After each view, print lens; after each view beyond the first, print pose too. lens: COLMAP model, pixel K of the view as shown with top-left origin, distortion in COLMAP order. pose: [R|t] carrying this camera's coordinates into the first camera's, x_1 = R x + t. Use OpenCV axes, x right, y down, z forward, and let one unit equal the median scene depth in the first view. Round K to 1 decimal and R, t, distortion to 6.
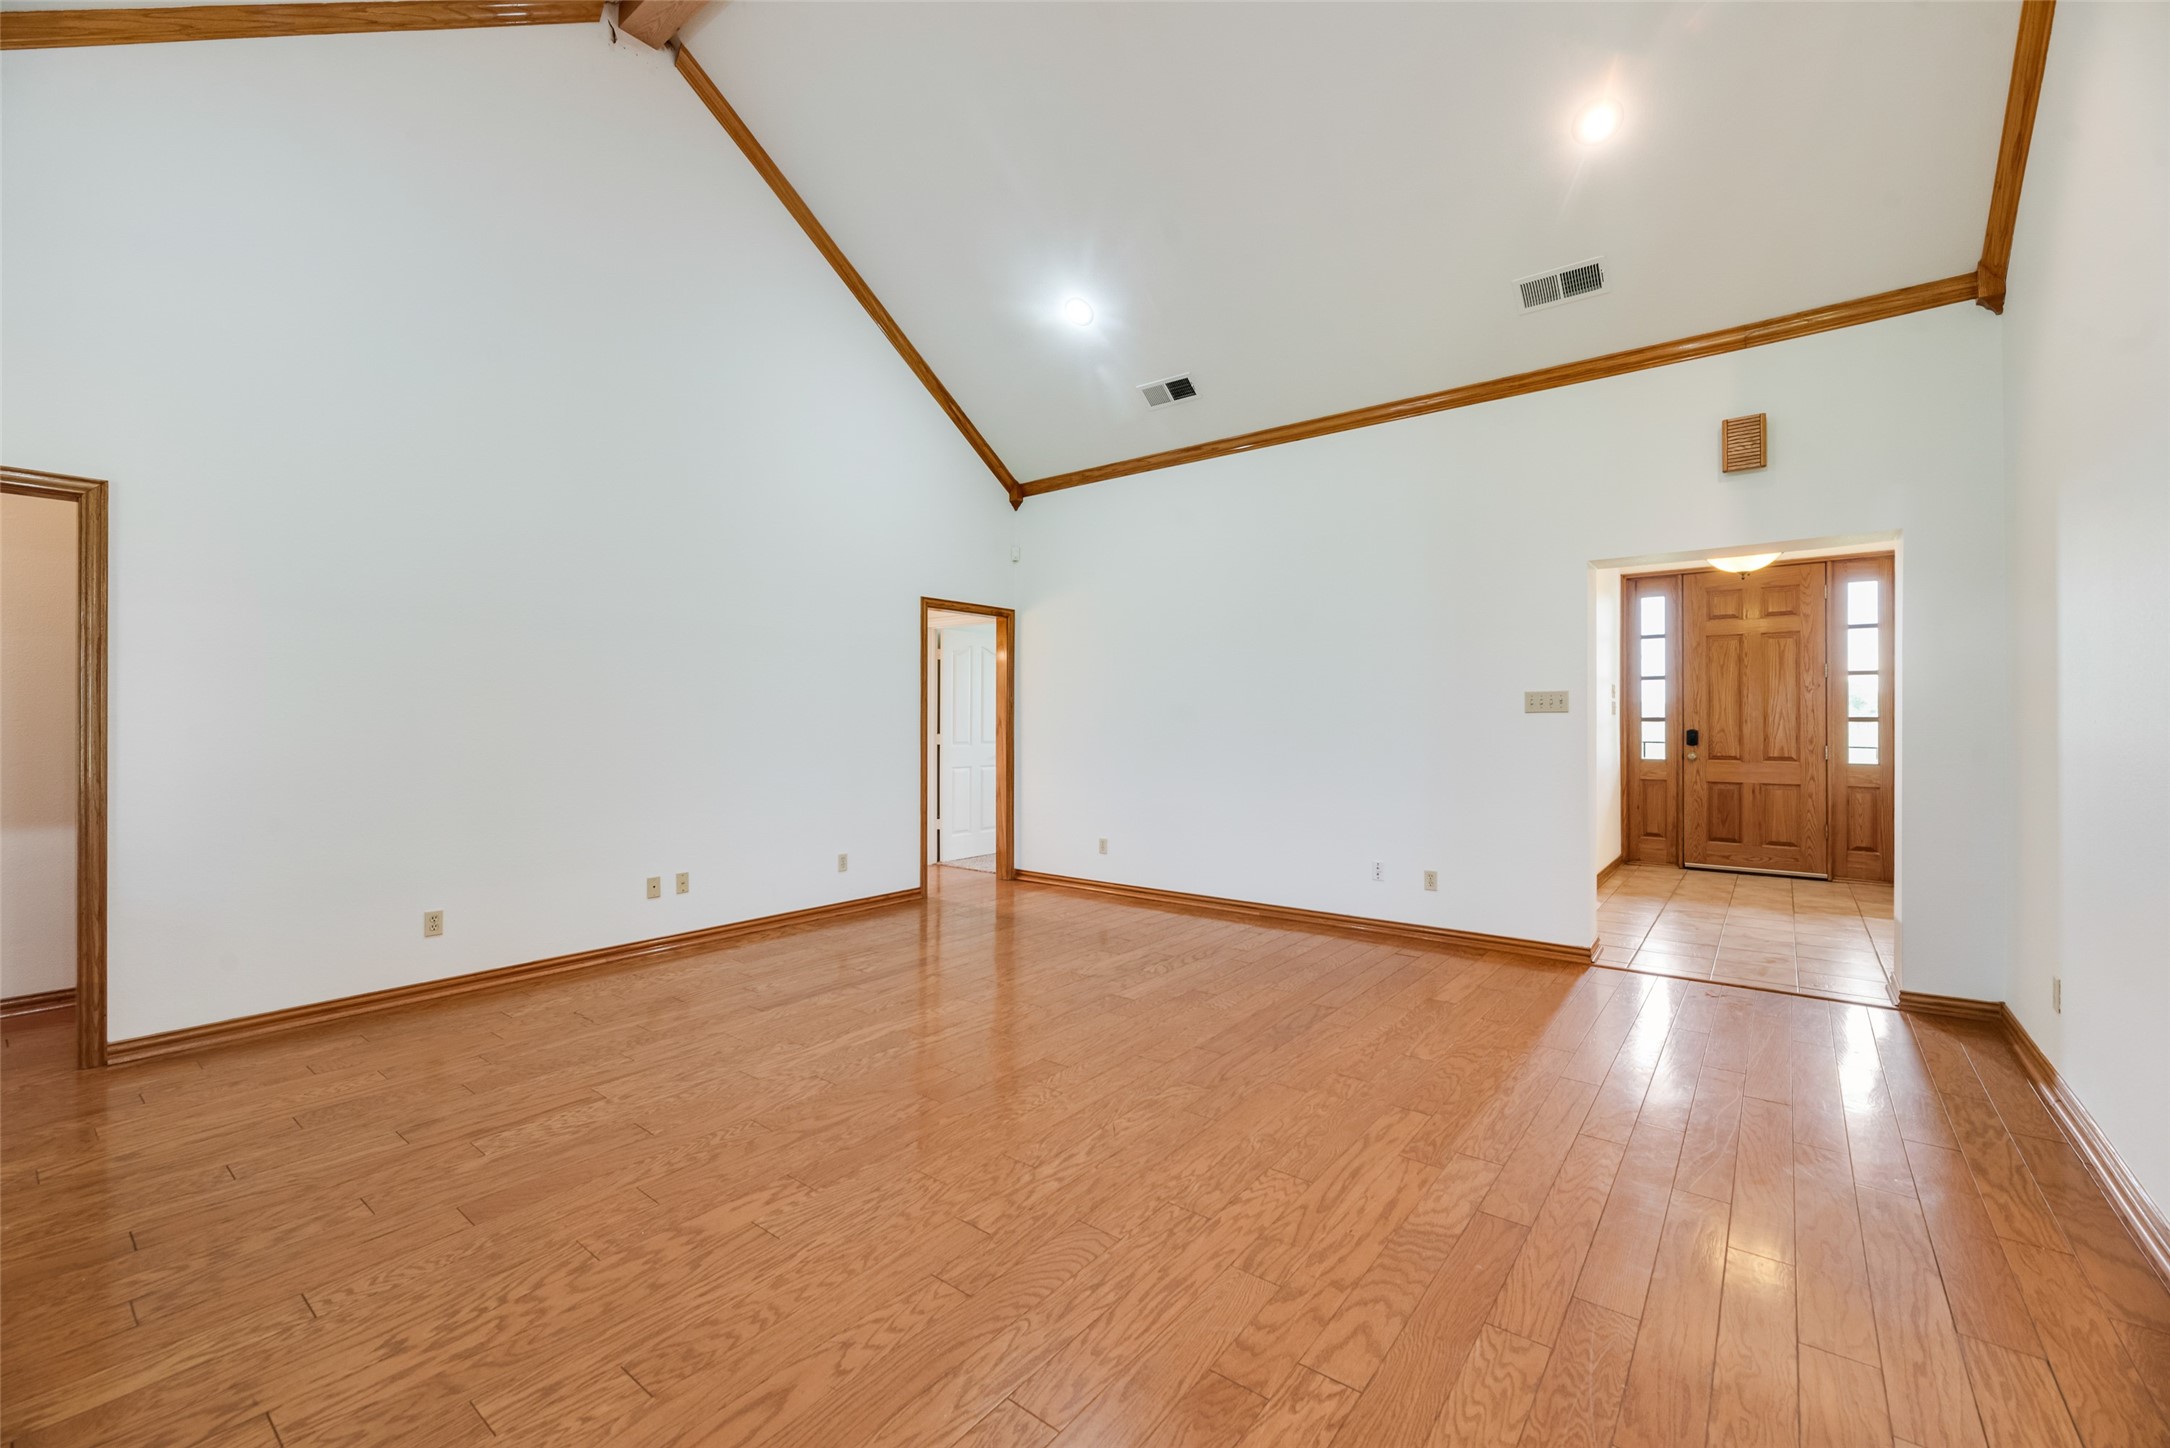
lens RADIAL K [[872.7, 0, 1080.0], [0, 872.7, 723.7], [0, 0, 1]] dist [0.000118, 0.000107]
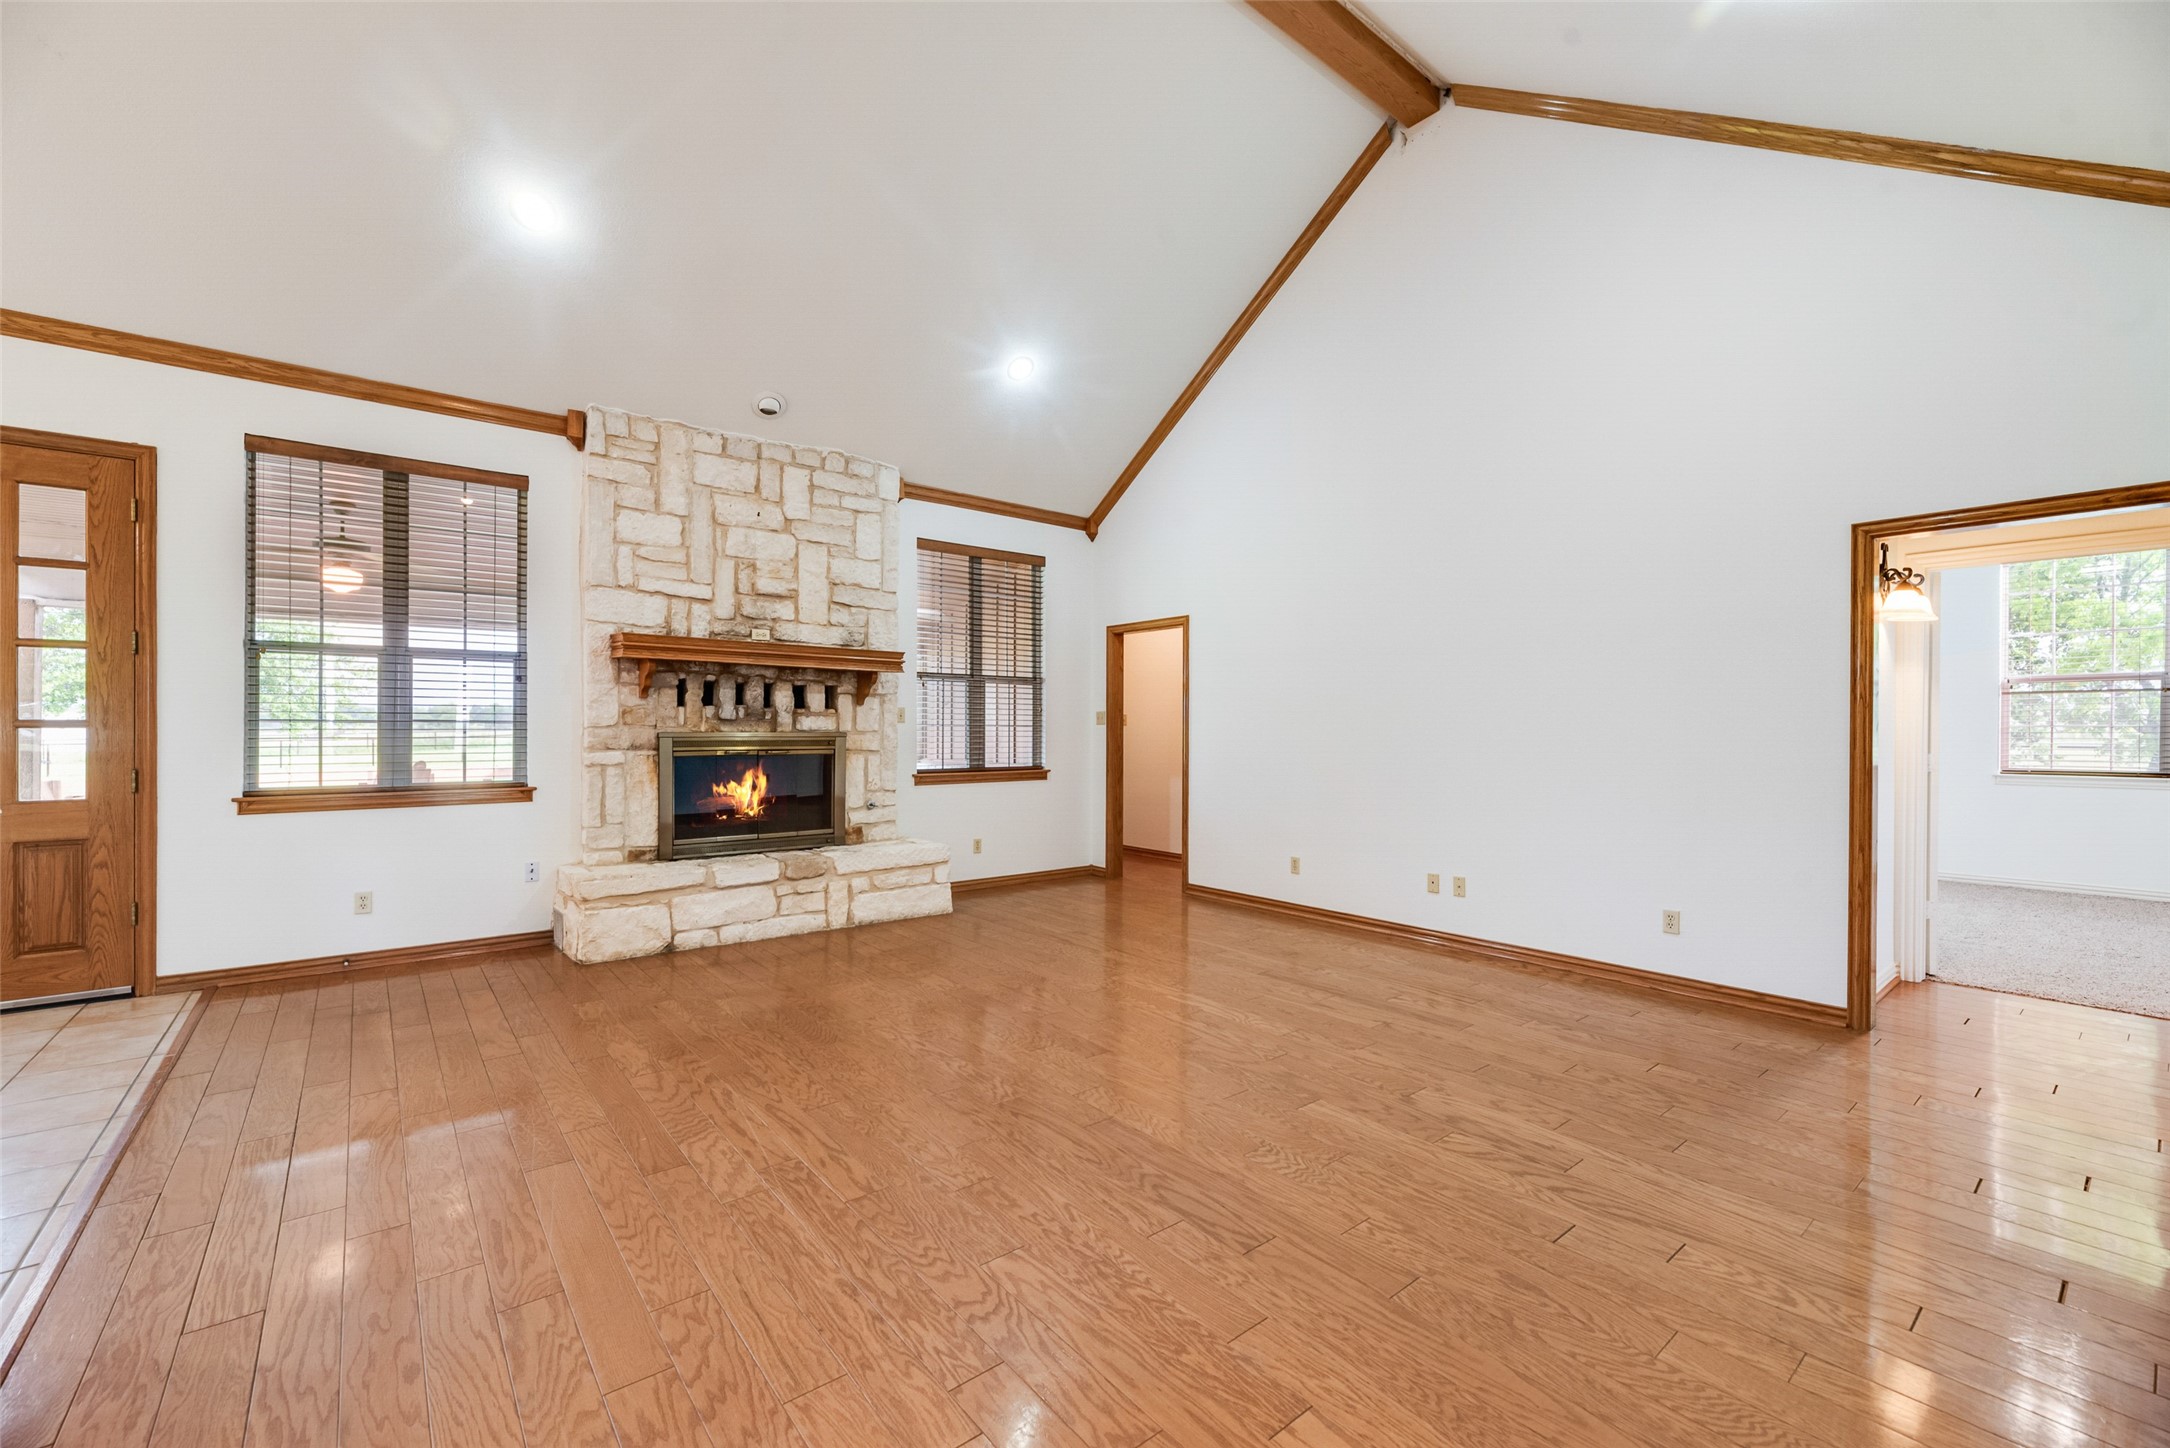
lens RADIAL K [[872.7, 0, 1080.0], [0, 872.7, 723.7], [0, 0, 1]] dist [0.000118, 0.000107]
pose [[-0.206371, -0.006944, -0.978449, 0.869769], [-0.007411, 0.999957, -0.005533, -0.002619], [0.978446, 0.006110, -0.206414, 1.028966]]
